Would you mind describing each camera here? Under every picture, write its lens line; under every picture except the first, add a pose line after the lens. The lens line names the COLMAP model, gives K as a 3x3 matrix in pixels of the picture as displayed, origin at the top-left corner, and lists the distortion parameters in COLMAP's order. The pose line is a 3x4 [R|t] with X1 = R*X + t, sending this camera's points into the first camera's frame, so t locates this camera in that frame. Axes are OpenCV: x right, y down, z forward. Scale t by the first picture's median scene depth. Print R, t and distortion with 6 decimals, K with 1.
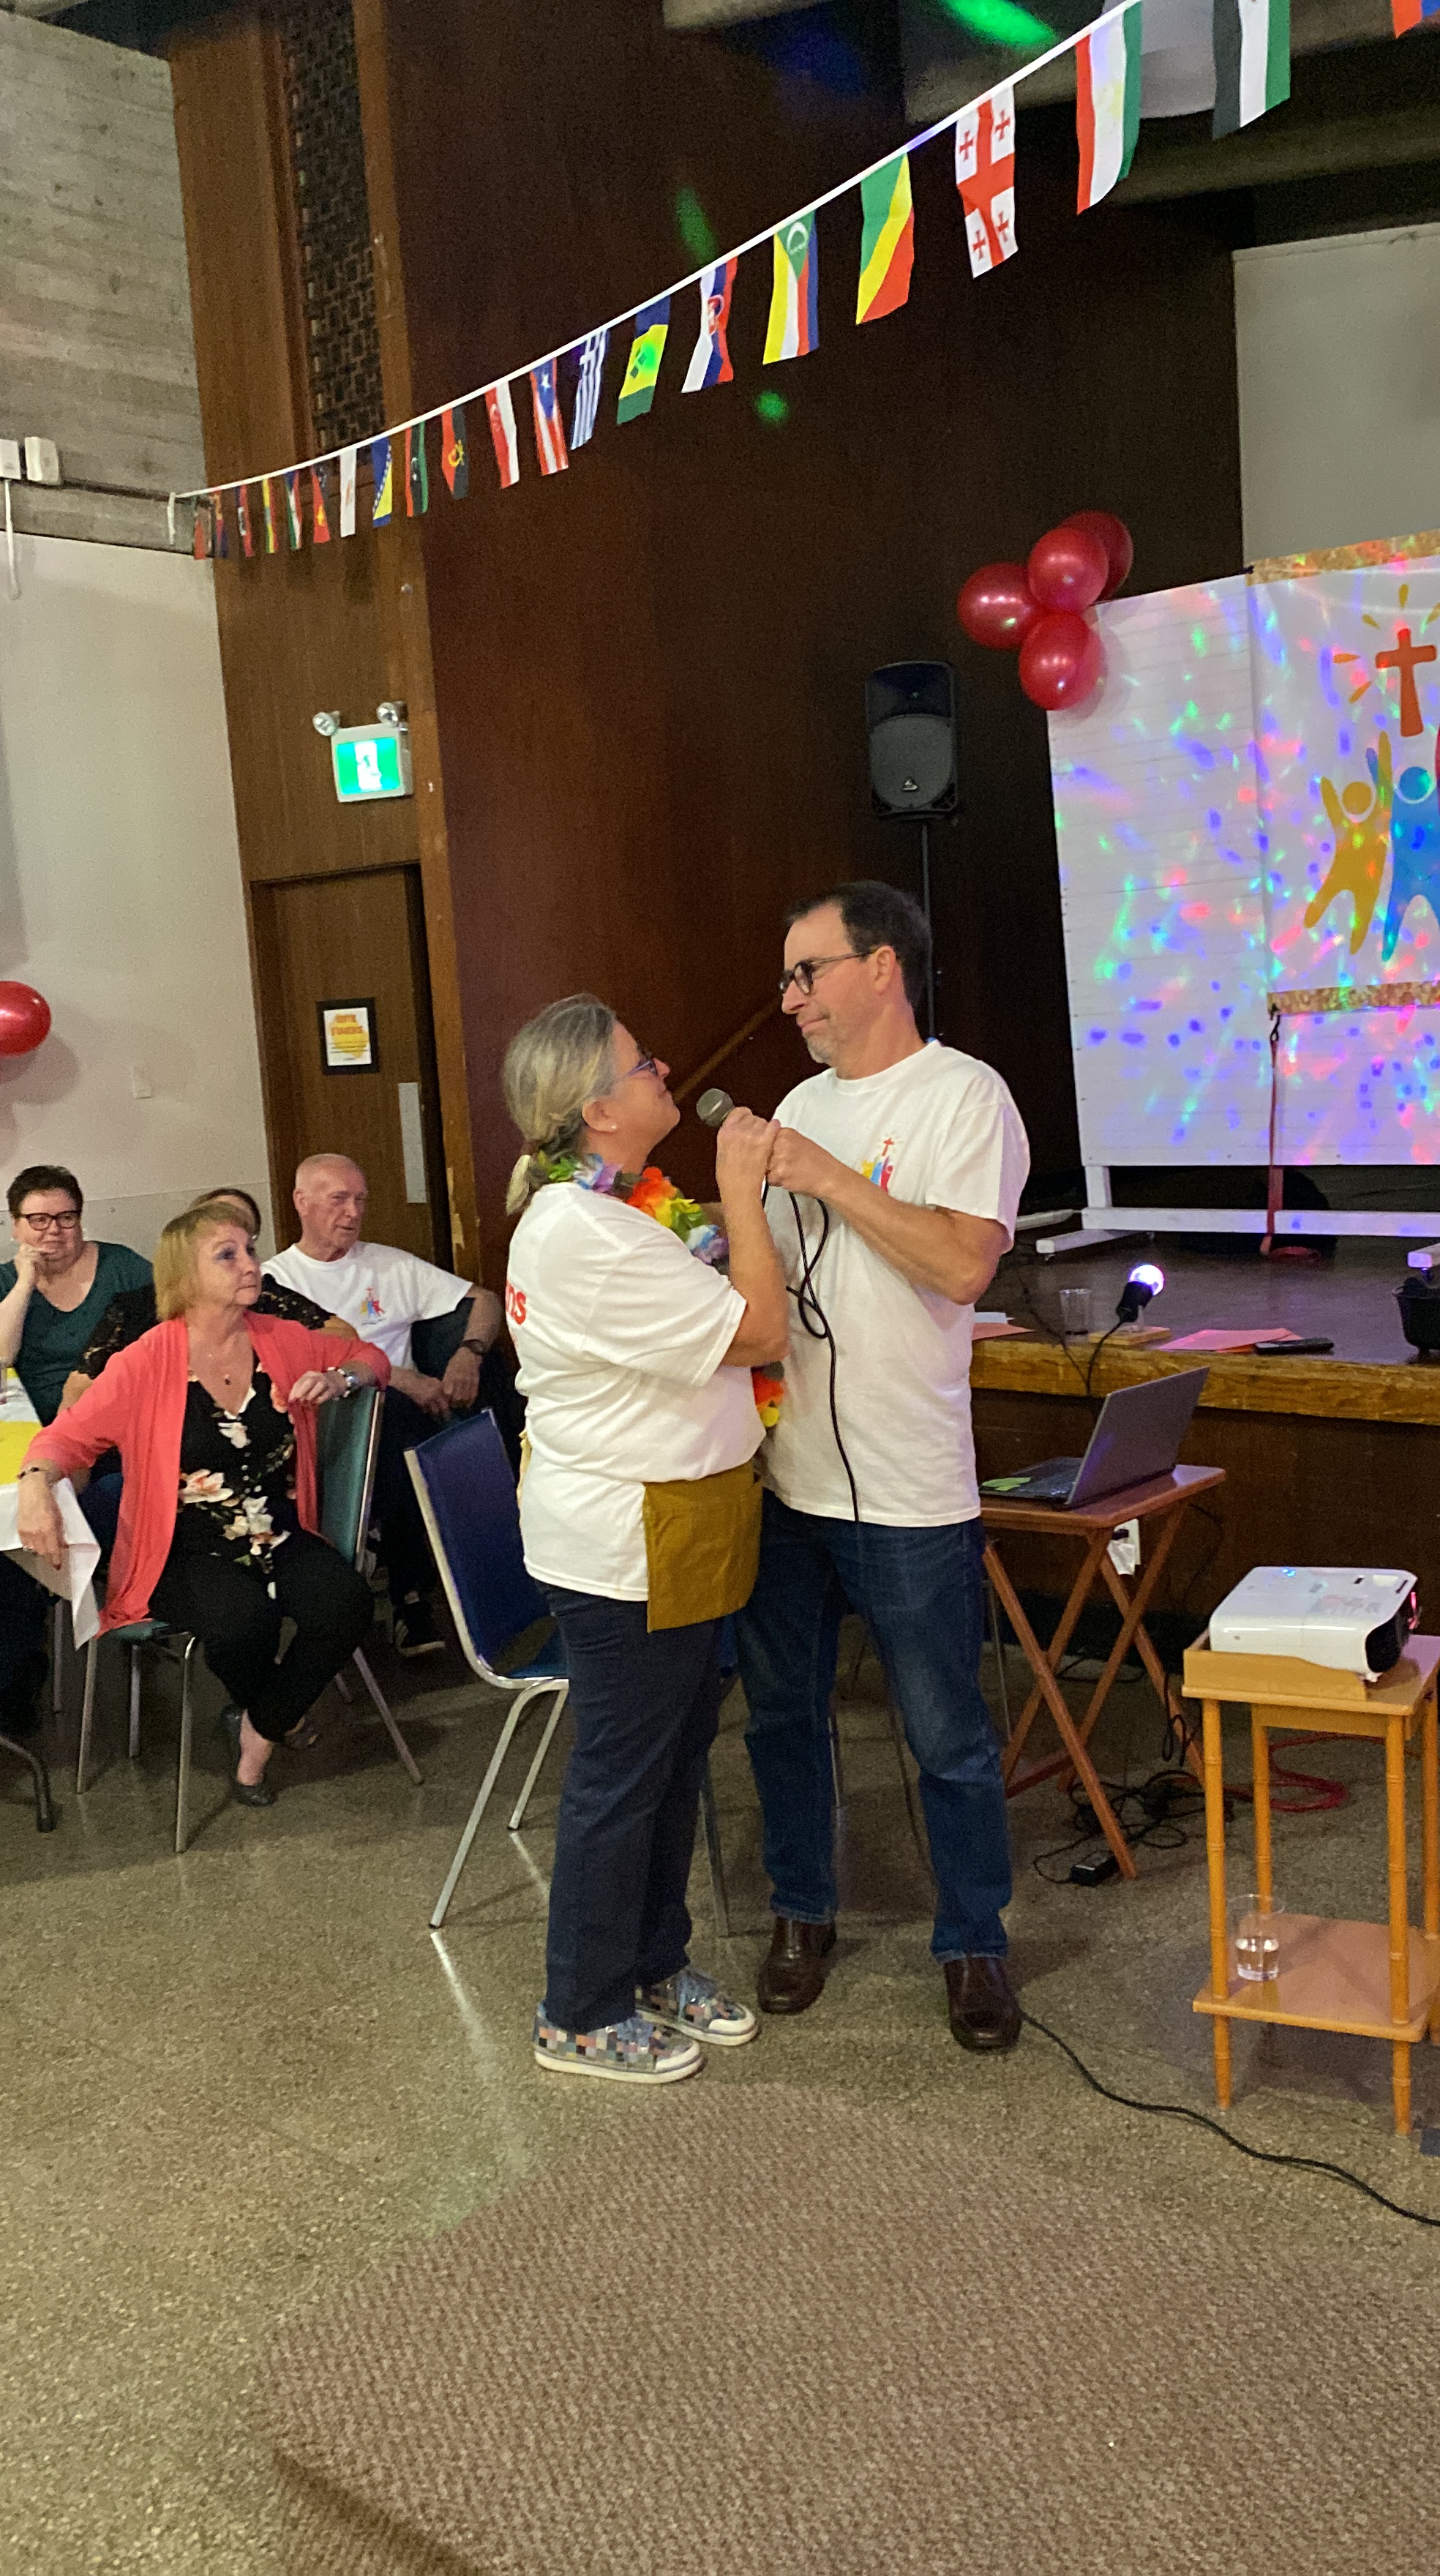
lens RADIAL K [[2211.0, 0, 741.6], [0, 2211.0, 1284.5], [0, 0, 1]] dist [0.003013, 0.010172]
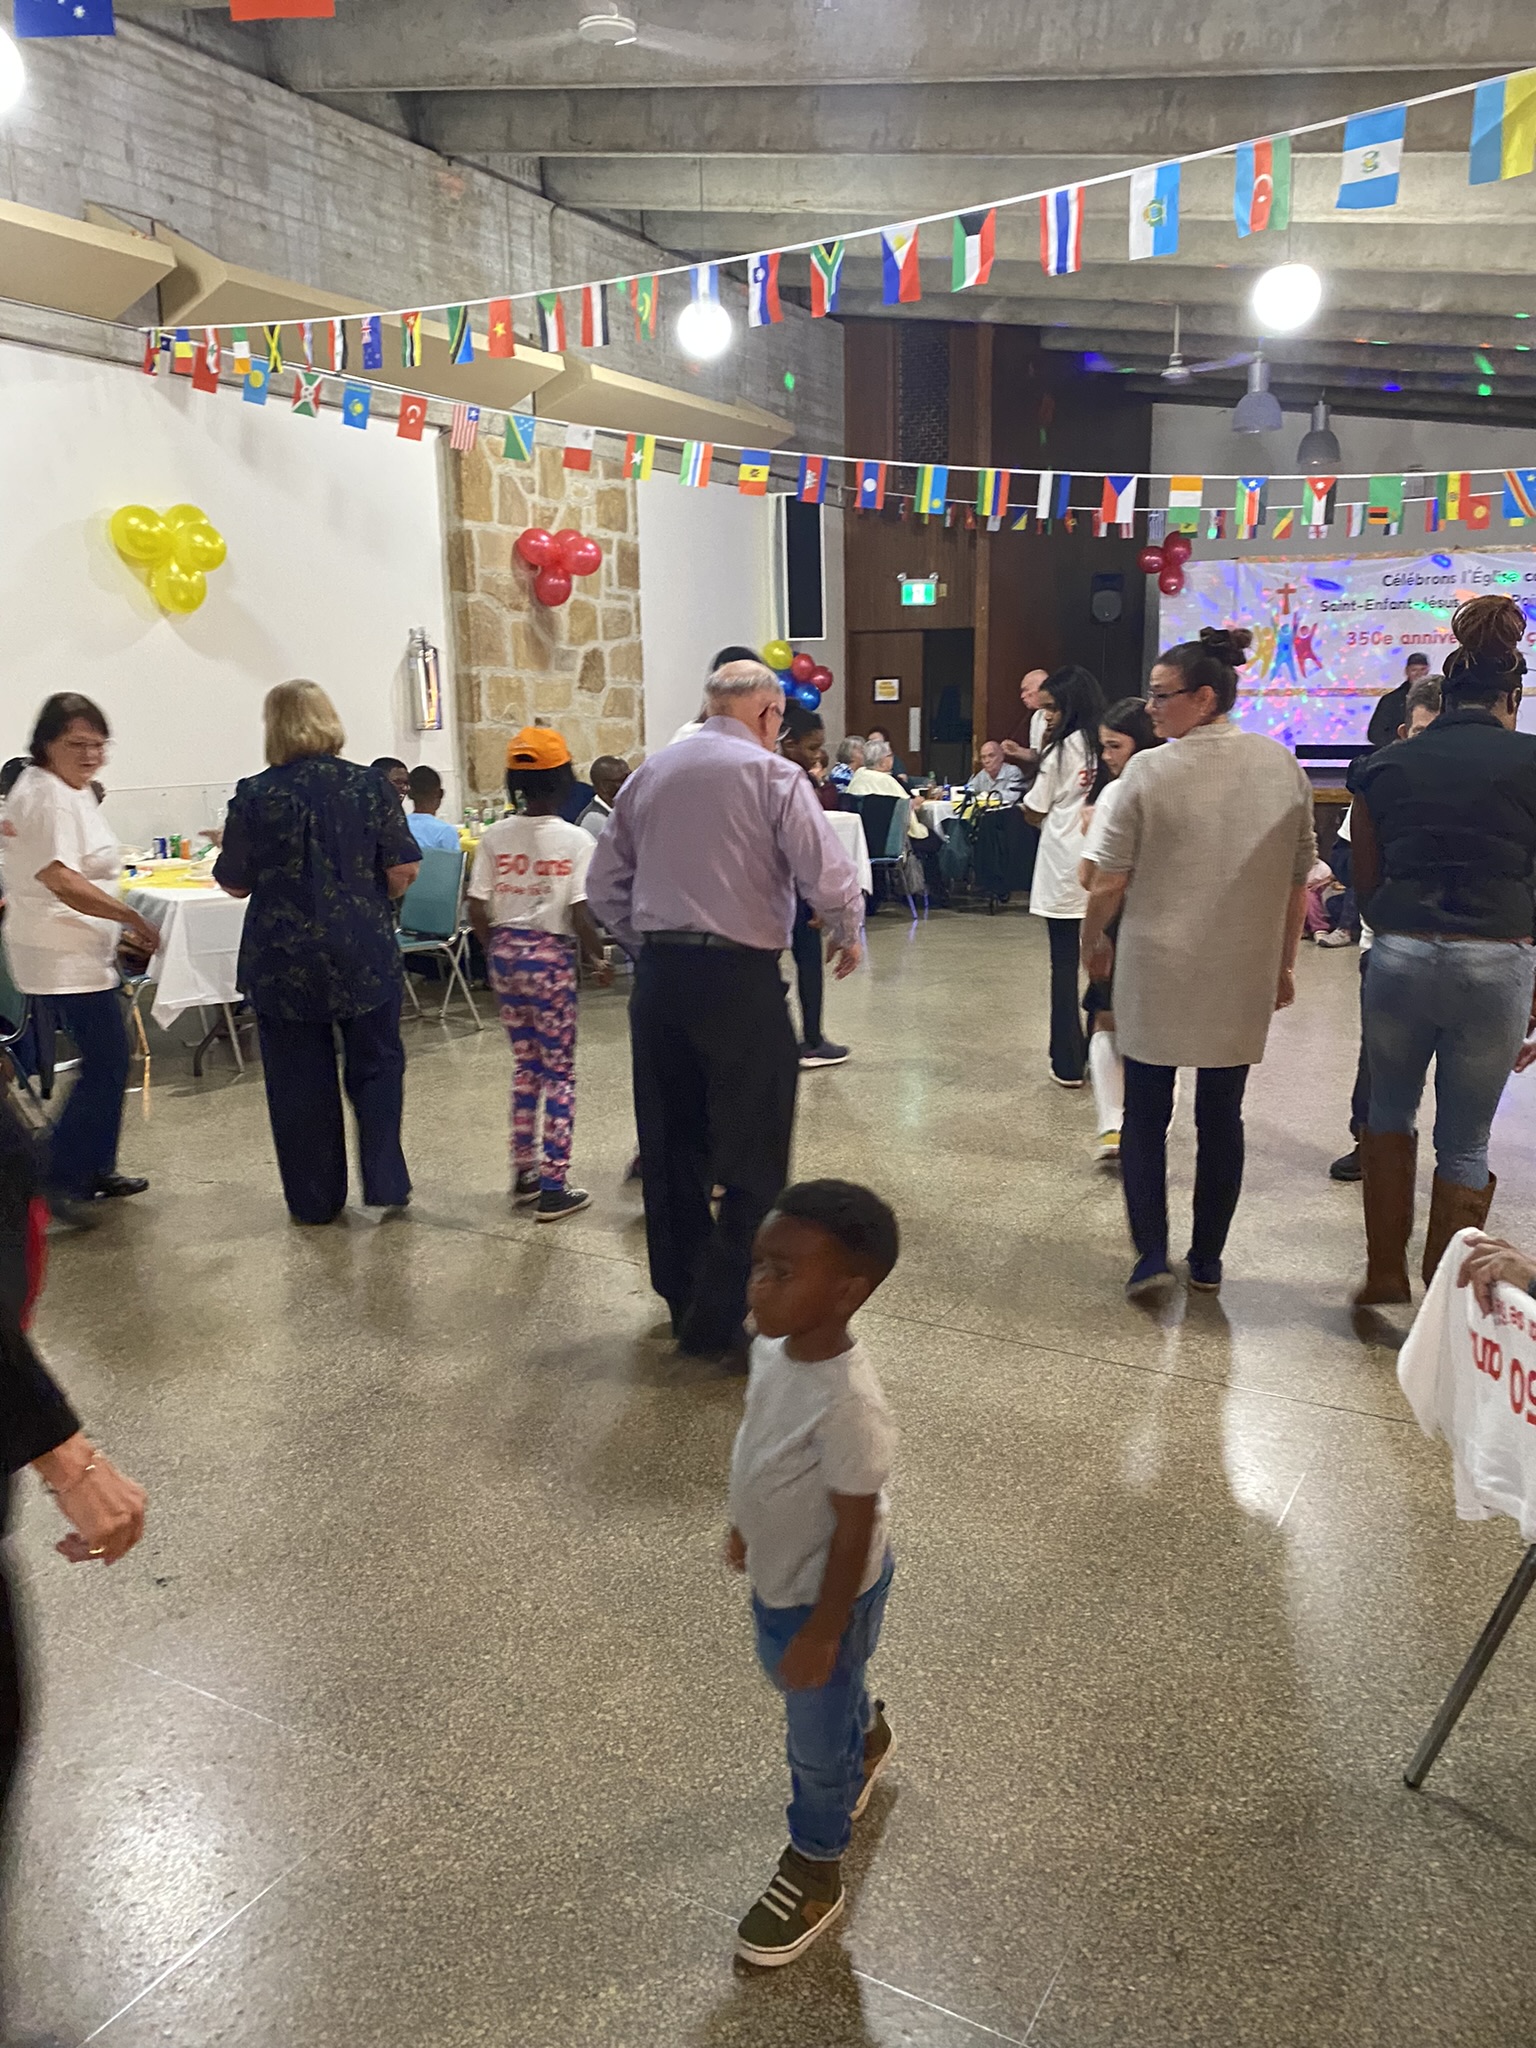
lens RADIAL K [[1522.9, 0, 833.4], [0, 1522.9, 988.2], [0, 0, 1]] dist [0.041327, -0.045592]
pose [[0.965817, -0.000496, 0.259225, -1.095531], [-0.017094, 0.997700, 0.065598, 0.202375], [-0.258661, -0.067787, 0.963587, -1.255414]]
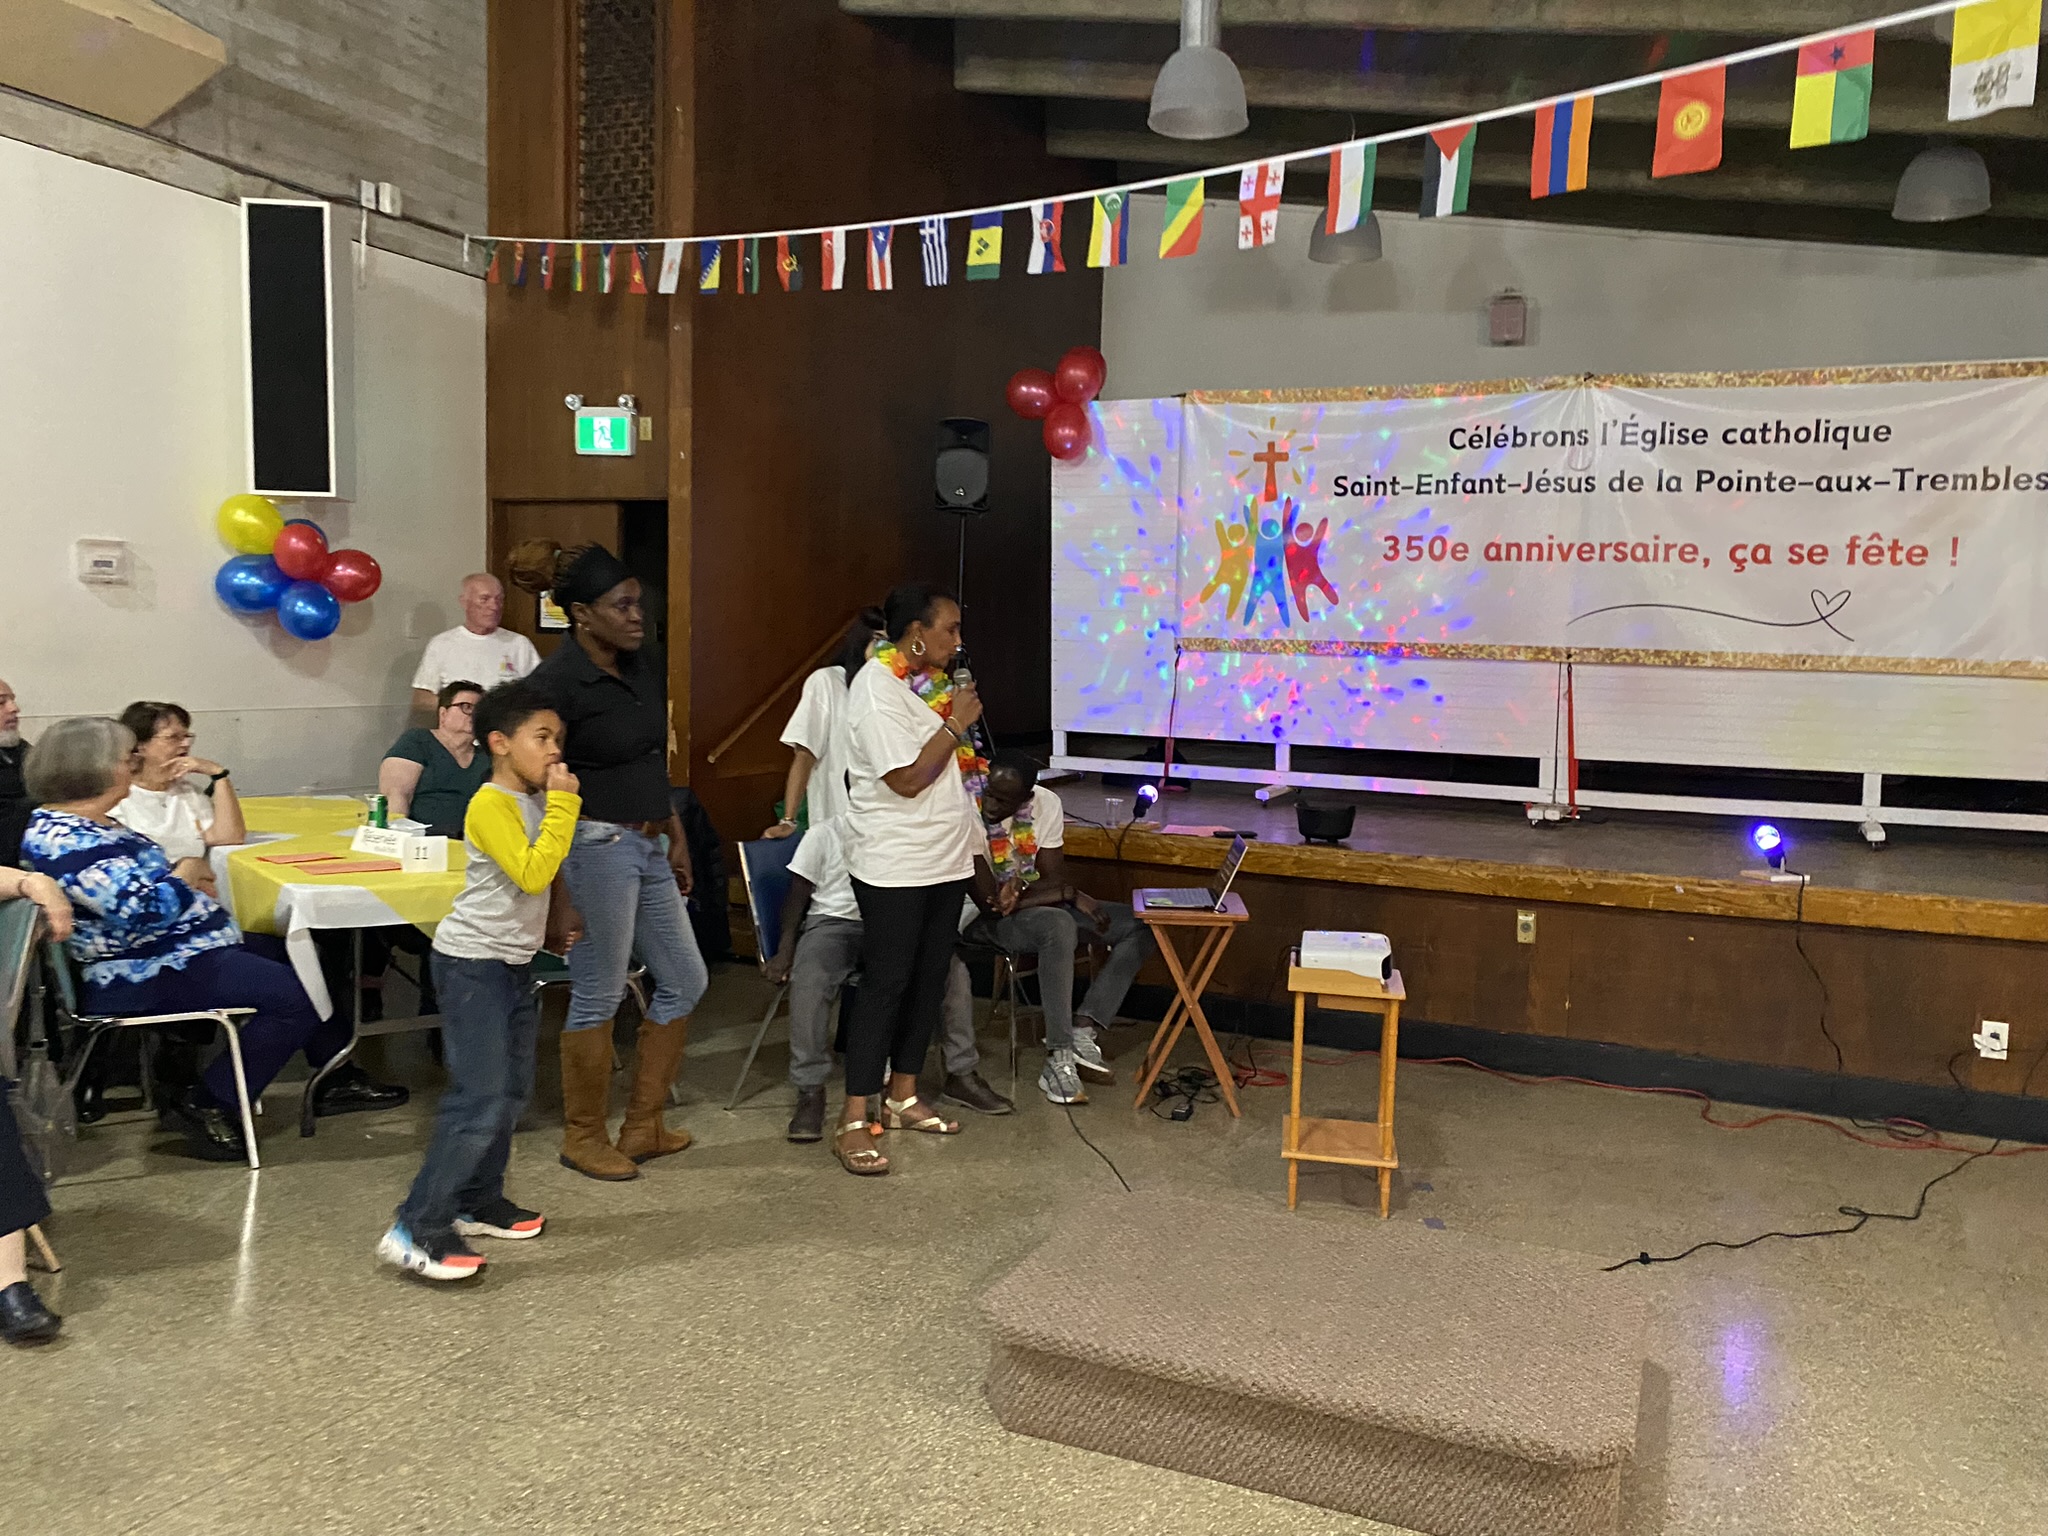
lens RADIAL K [[1522.9, 0, 1028.1], [0, 1522.9, 762.7], [0, 0, 1]] dist [0.041327, -0.045592]
pose [[0.950681, 0.066839, 0.302882, -0.271856], [-0.053753, 0.997233, -0.051346, 0.040332], [-0.305476, 0.032532, 0.951644, -0.115797]]
